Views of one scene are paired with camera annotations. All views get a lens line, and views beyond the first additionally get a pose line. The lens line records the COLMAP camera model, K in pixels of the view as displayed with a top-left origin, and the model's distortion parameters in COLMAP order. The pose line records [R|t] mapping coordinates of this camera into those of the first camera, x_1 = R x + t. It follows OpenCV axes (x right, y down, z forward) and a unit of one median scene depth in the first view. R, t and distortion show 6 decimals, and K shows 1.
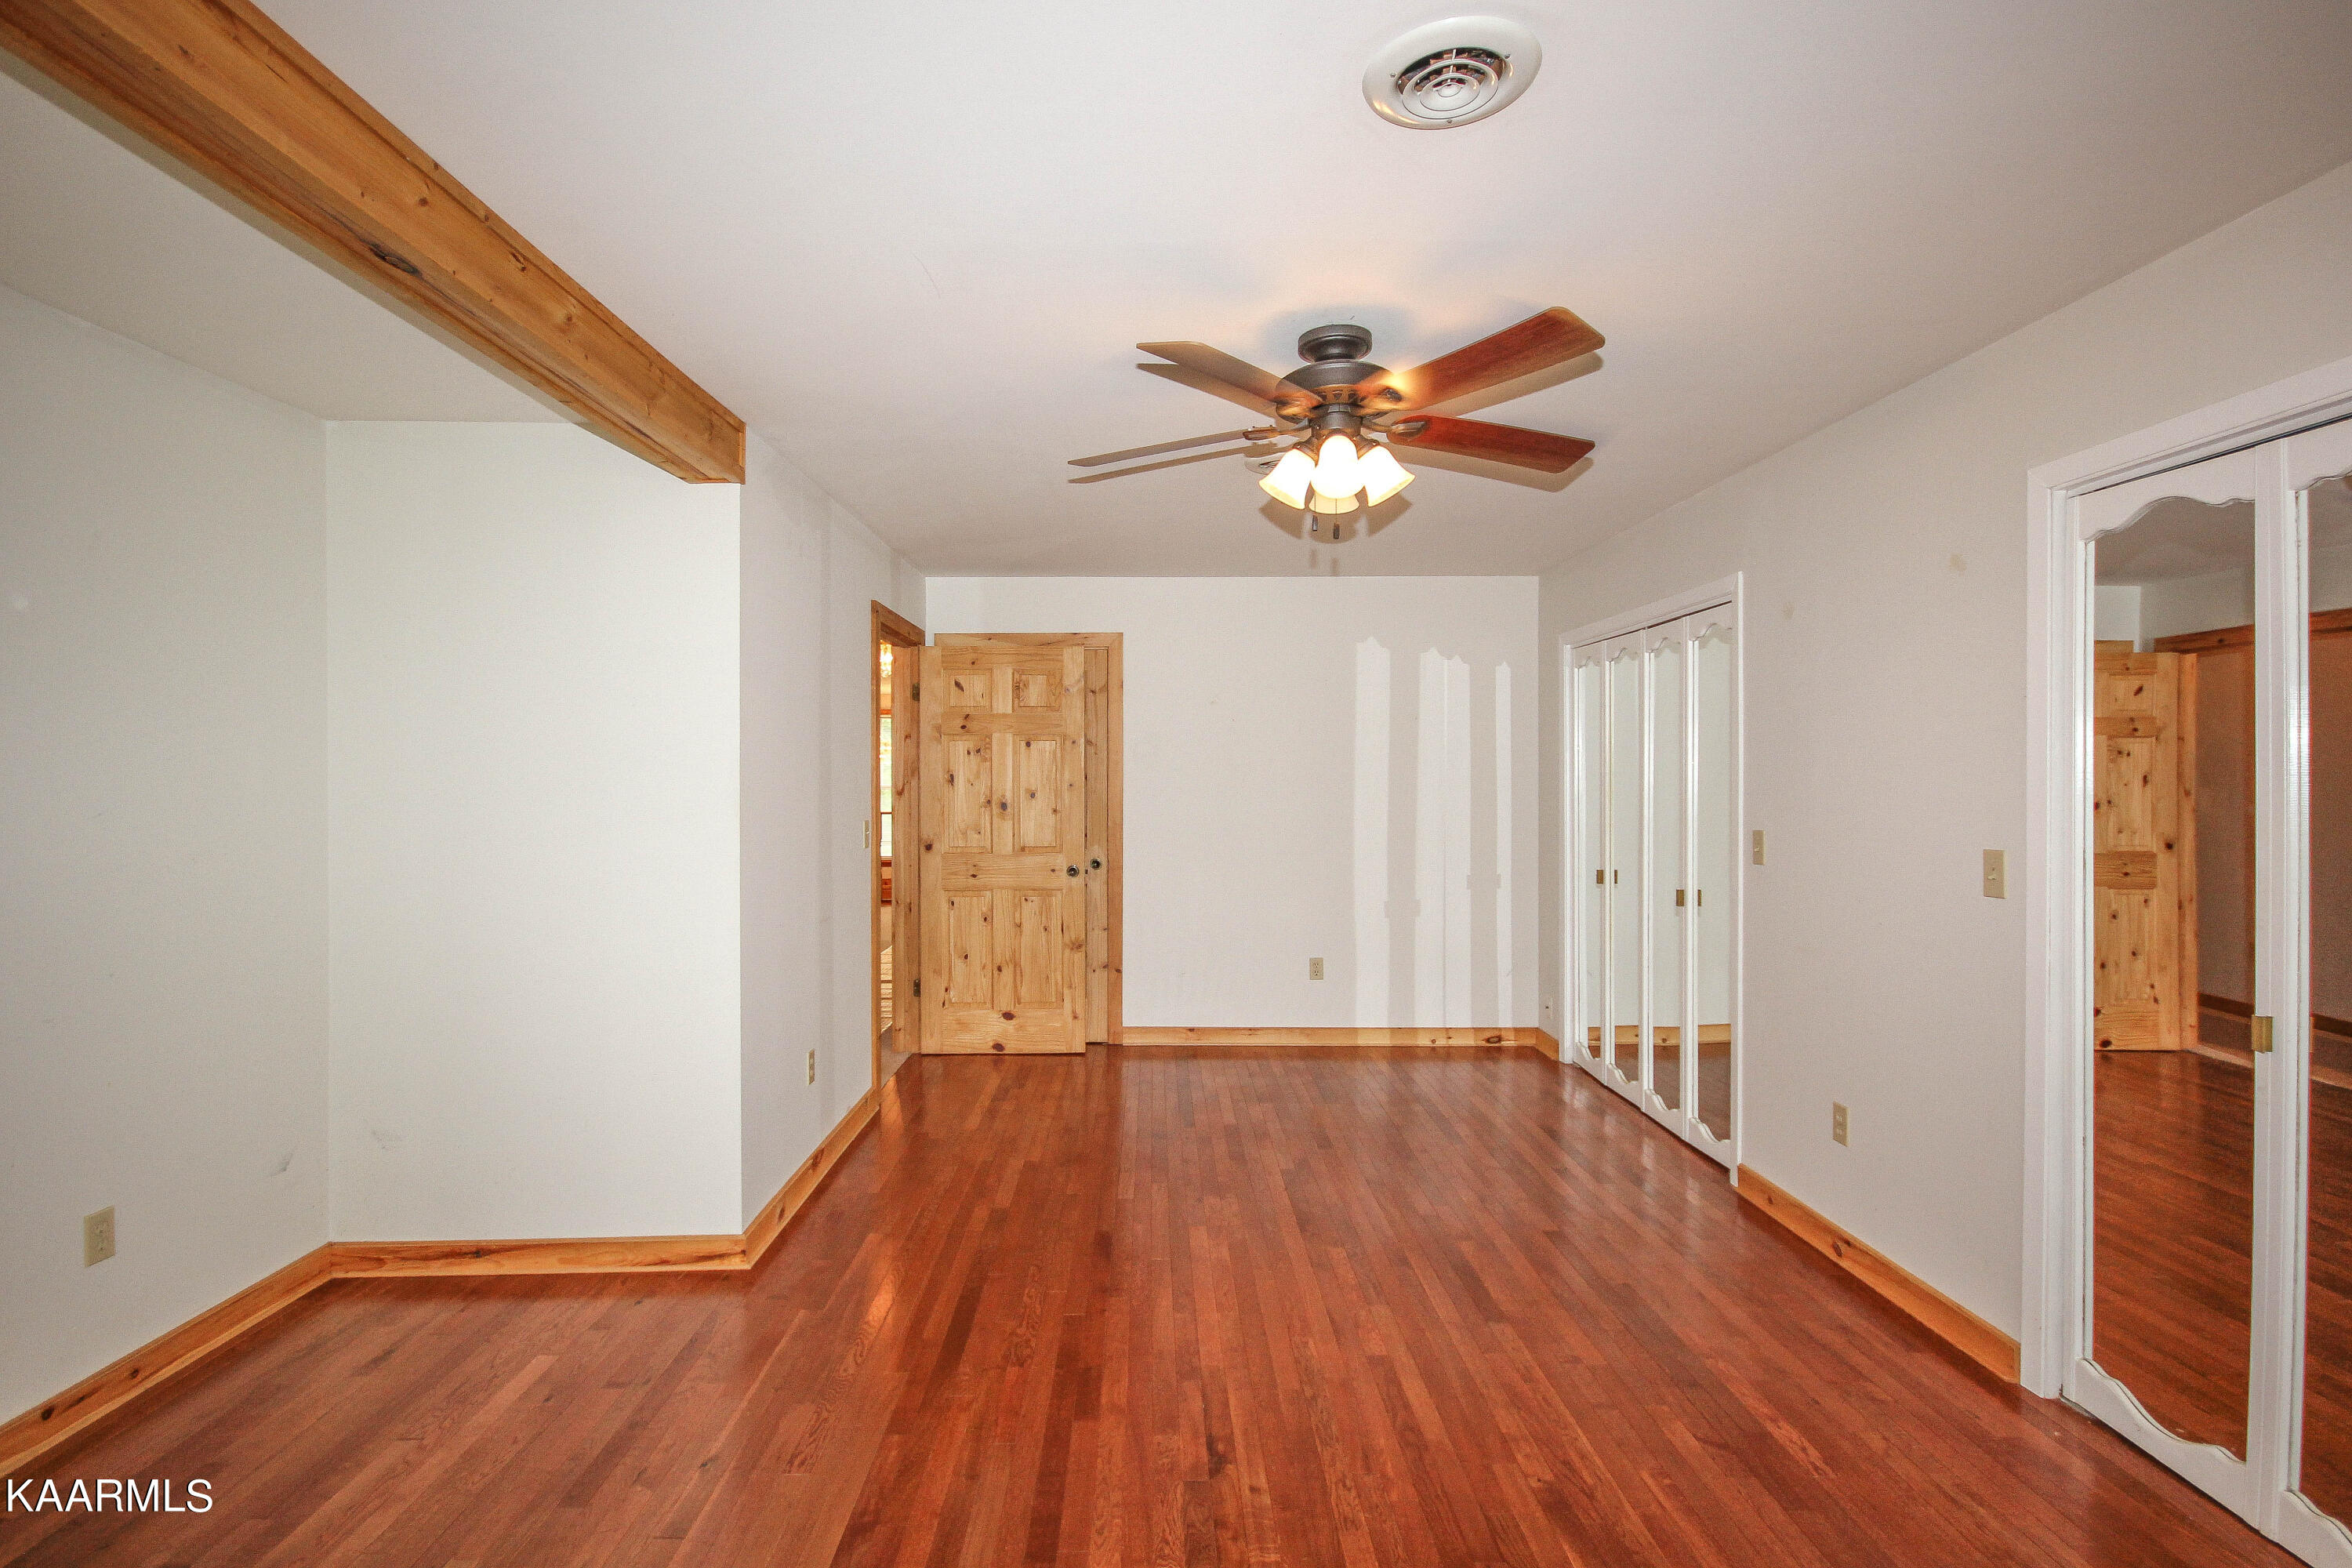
lens RADIAL K [[1072.4, 0, 1181.3], [0, 1072.4, 774.1], [0, 0, 1]] dist [-0.003276, 0.000005]
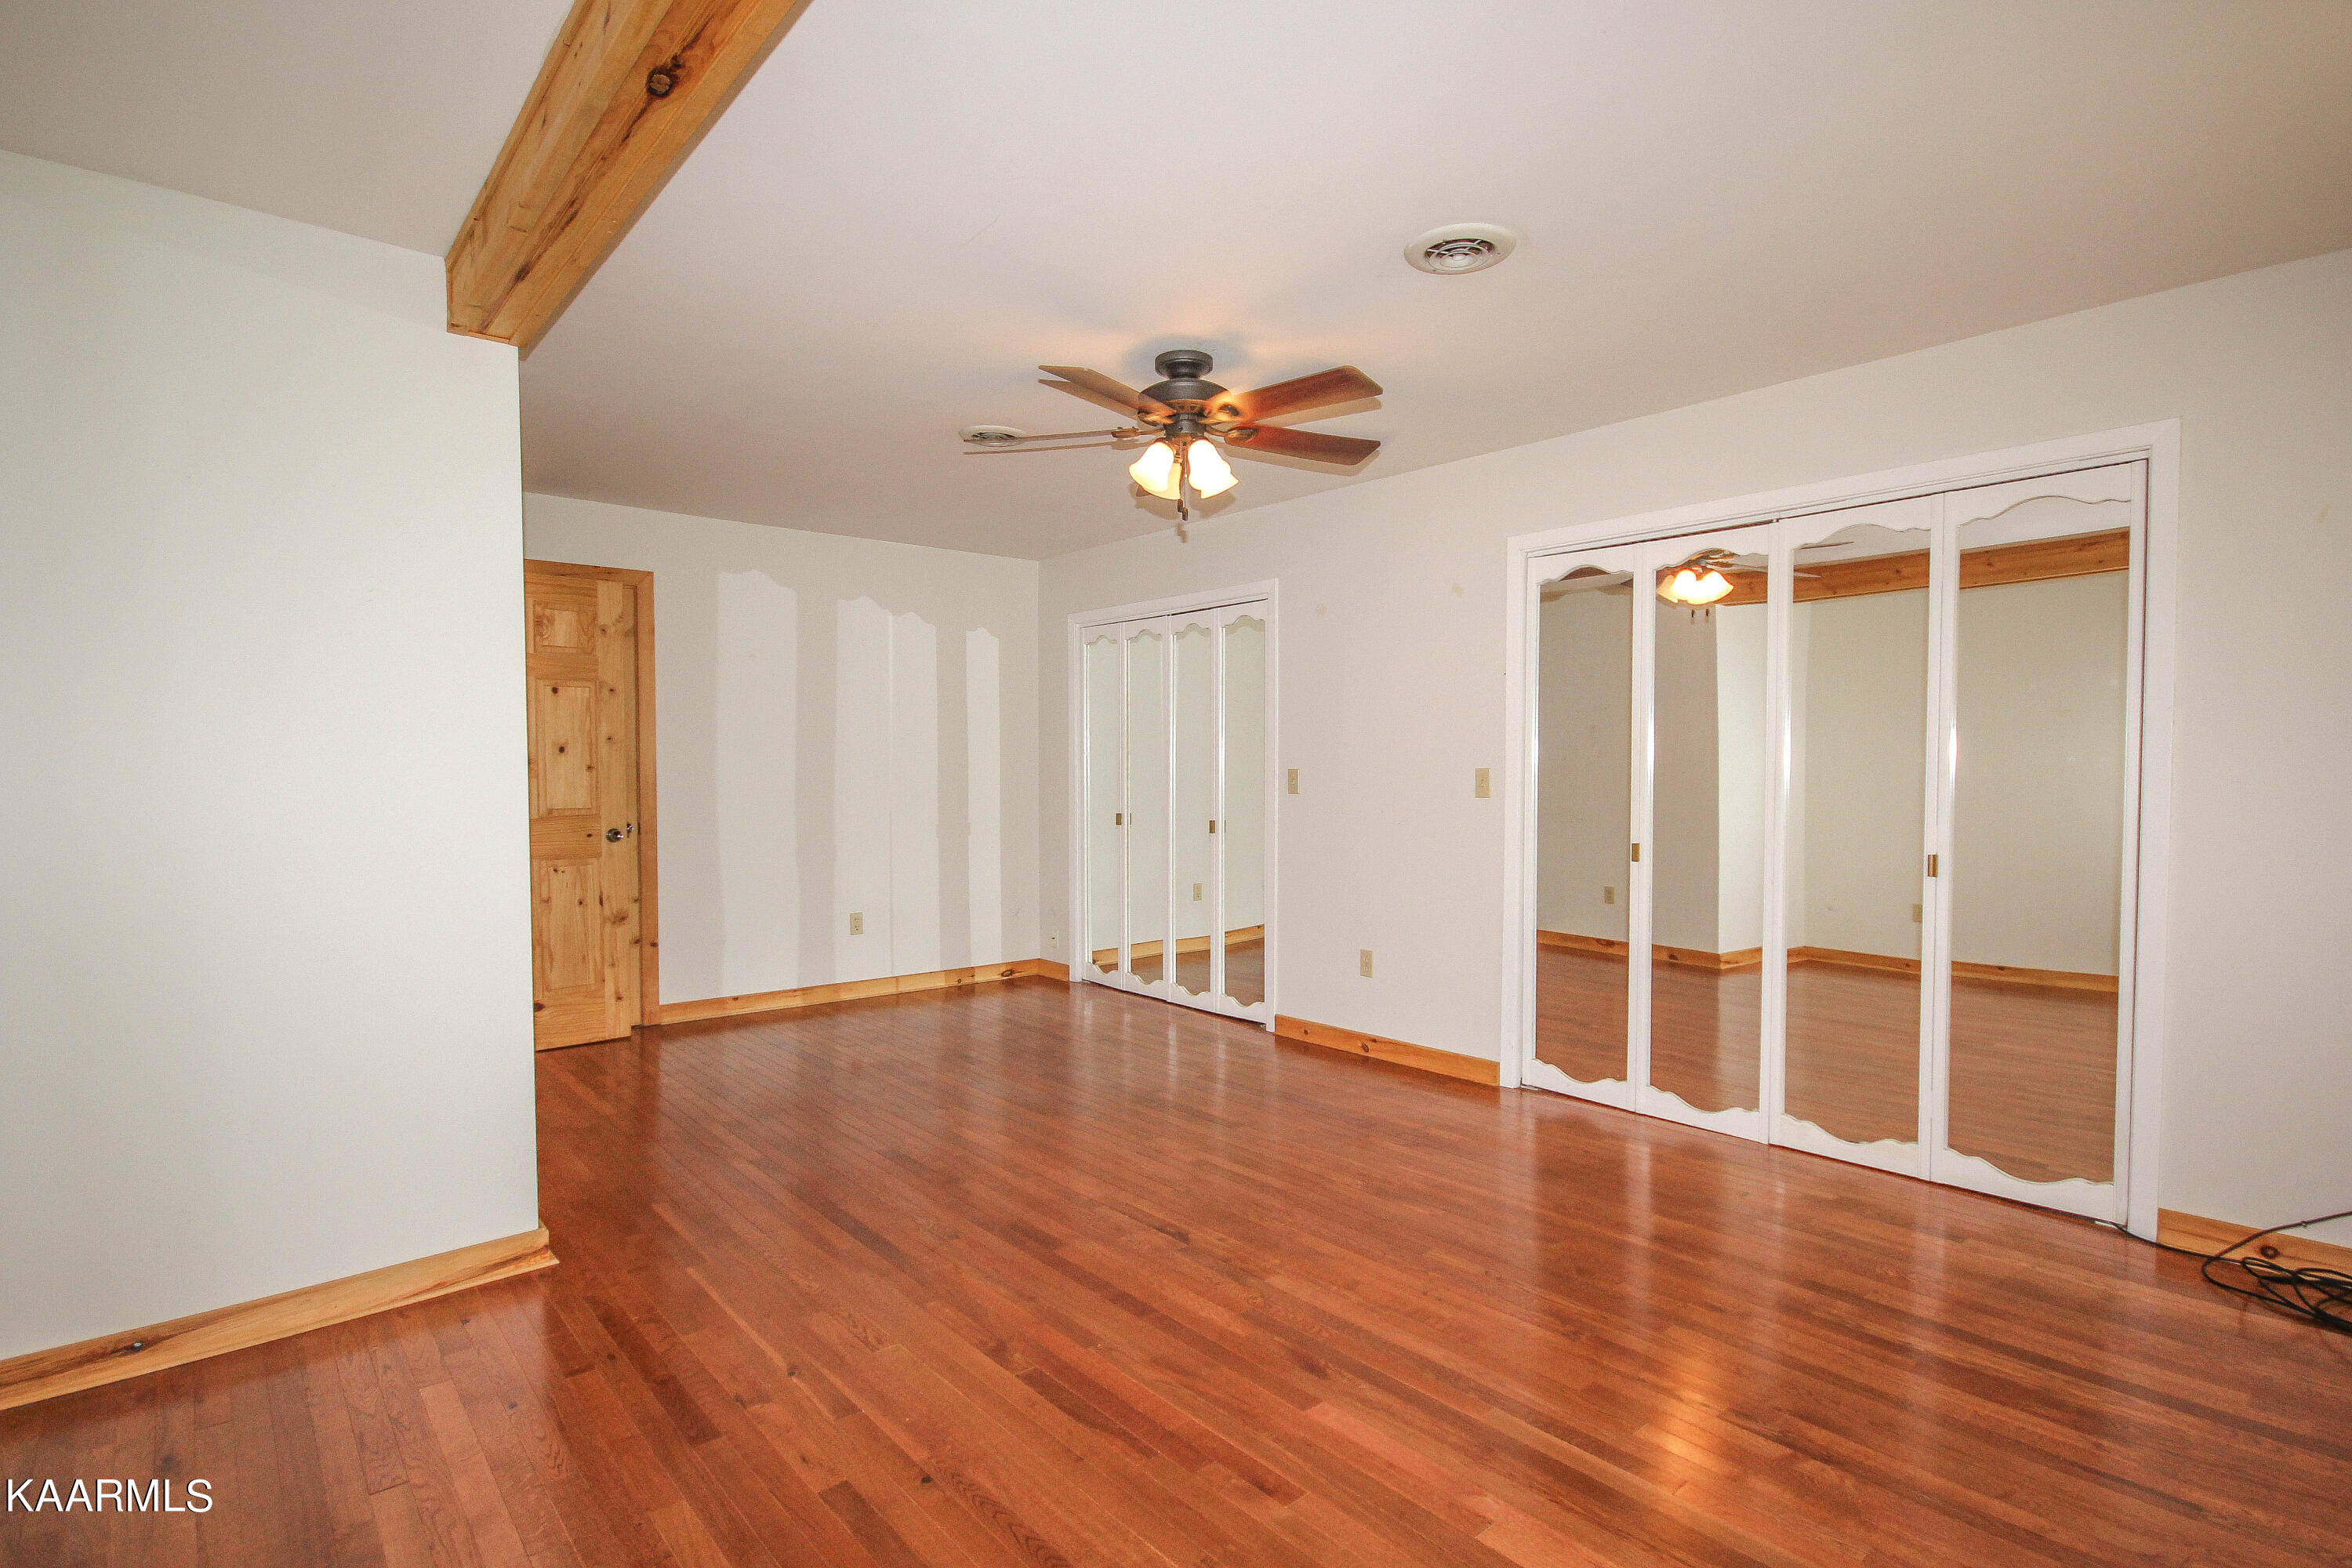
lens RADIAL K [[1114.0, 0, 1176.0], [0, 1114.0, 784.0], [0, 0, 1]] dist [-0.000406, 0.000010]
pose [[0.771408, -0.010917, 0.636247, -0.517709], [-0.000761, 0.999836, 0.018077, 0.048394], [-0.636340, -0.014429, 0.771274, -0.012498]]
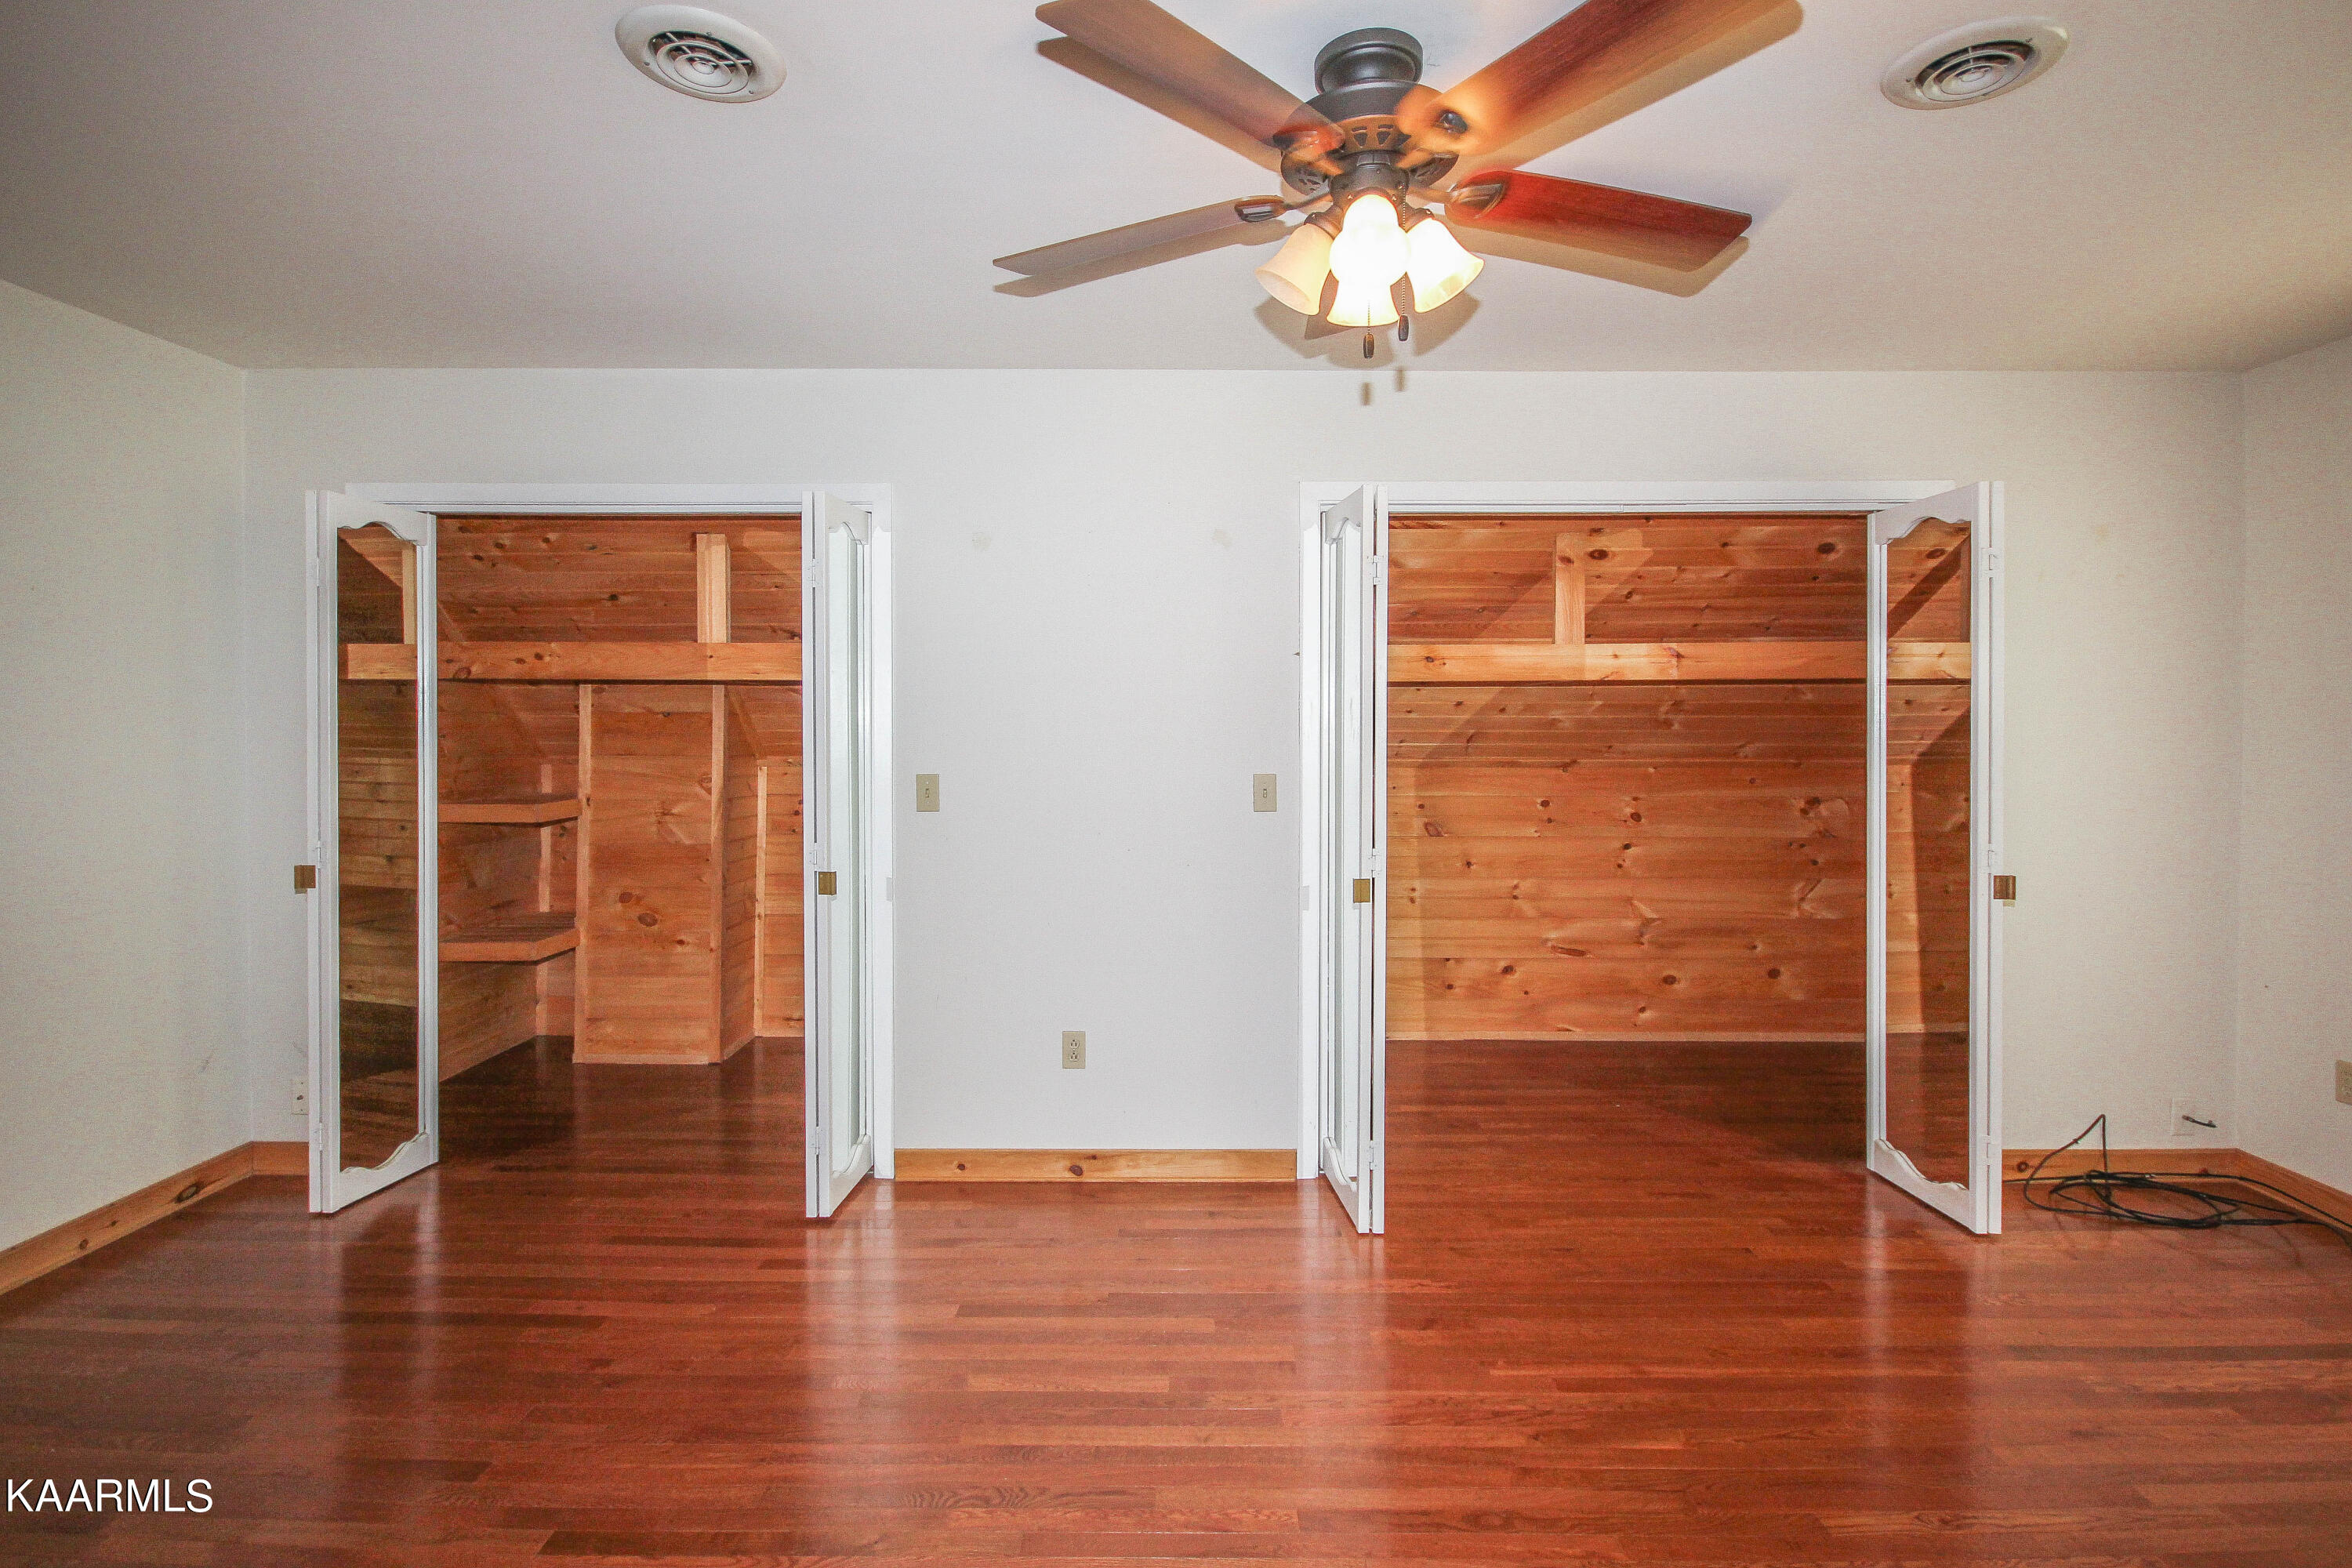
lens RADIAL K [[1107.9, 0, 1051.2], [0, 1107.9, 779.3], [0, 0, 1]] dist [0.001948, 0.000598]
pose [[0.027606, -0.012004, 0.999547, -0.420414], [-0.009330, 0.999881, 0.012266, 0.048231], [-0.999575, -0.009665, 0.027491, 0.919312]]
